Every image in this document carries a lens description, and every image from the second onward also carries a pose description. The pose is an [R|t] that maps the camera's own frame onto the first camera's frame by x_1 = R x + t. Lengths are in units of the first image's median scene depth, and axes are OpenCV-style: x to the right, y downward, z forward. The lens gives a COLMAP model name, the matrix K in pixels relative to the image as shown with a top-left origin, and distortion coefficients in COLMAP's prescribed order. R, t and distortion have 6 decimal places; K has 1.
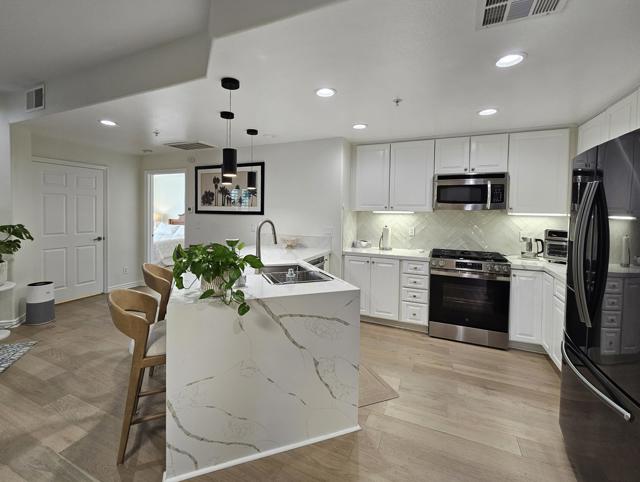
lens RADIAL K [[289.5, 0, 309.0], [0, 289.5, 219.0], [0, 0, 1]] dist [0.000721, 0.000038]
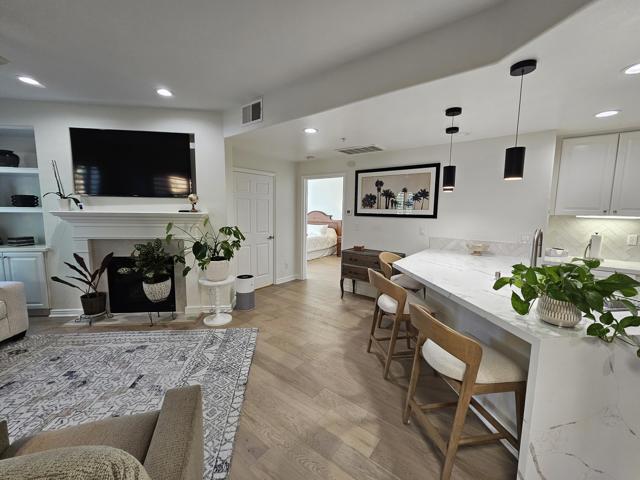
lens RADIAL K [[263.2, 0, 317.2], [0, 263.2, 236.1], [0, 0, 1]] dist [0.000231, 0.000185]
pose [[0.970984, 0.023866, -0.237950, -0.408863], [-0.006698, 0.997331, 0.072699, -0.020135], [0.239050, -0.068995, 0.968553, 0.053200]]
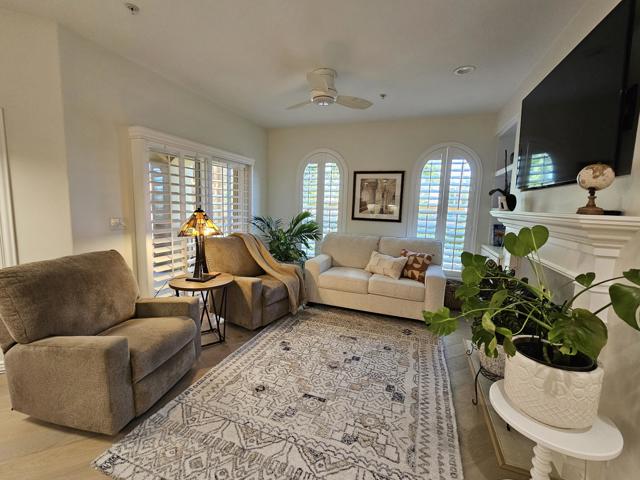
lens RADIAL K [[276.3, 0, 316.9], [0, 276.3, 235.9], [0, 0, 1]] dist [0.001035, 0.000314]
pose [[-0.653967, 0.049096, -0.754928, -0.557714], [-0.063332, 0.990836, 0.119301, -0.026728], [0.753867, 0.125830, -0.644865, 0.875527]]
